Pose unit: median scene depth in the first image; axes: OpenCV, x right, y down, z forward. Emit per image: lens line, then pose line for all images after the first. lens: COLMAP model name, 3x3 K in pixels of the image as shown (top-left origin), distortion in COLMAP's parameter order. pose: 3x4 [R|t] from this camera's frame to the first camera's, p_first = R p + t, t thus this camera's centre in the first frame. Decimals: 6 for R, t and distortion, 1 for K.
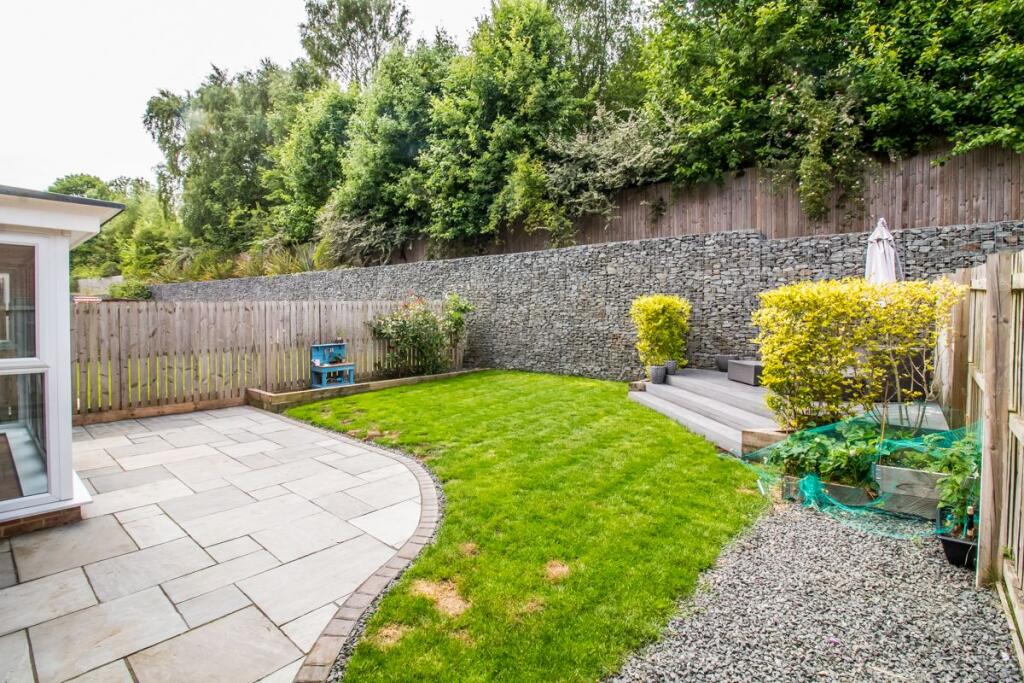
lens RADIAL K [[477.2, 0, 509.6], [0, 477.2, 335.1], [0, 0, 1]] dist [-0.004896, -0.000923]
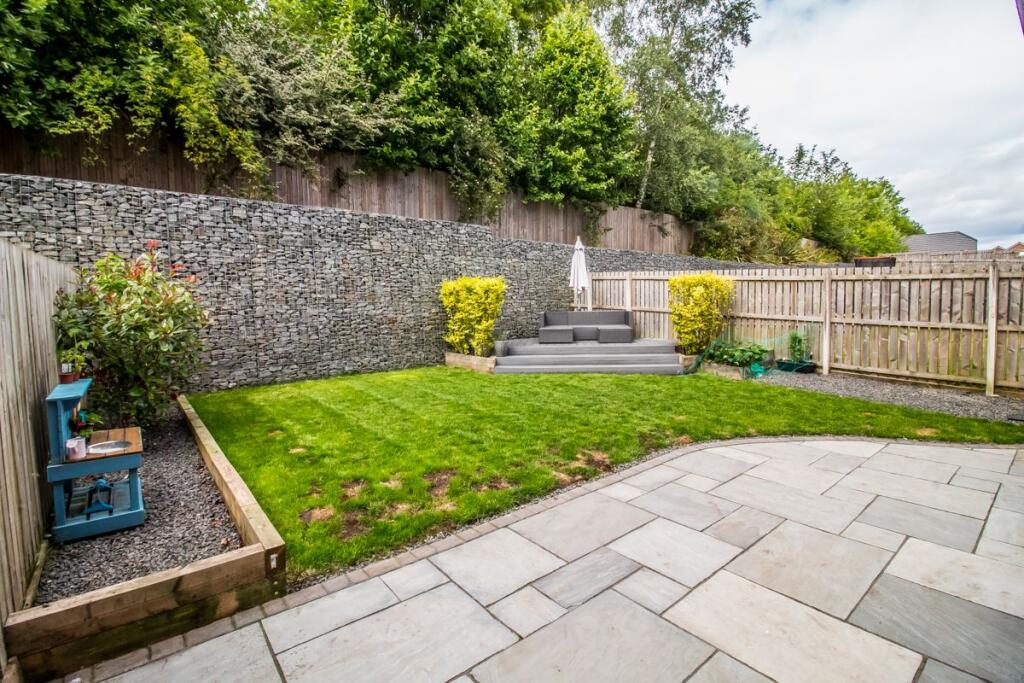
lens RADIAL K [[477.2, 0, 509.7], [0, 477.2, 336.8], [0, 0, 1]] dist [-0.004896, -0.000923]
pose [[0.165893, -0.083697, 0.982585, -0.587866], [0.057822, 0.995503, 0.075036, -0.020264], [-0.984447, 0.044367, 0.169987, 0.597537]]
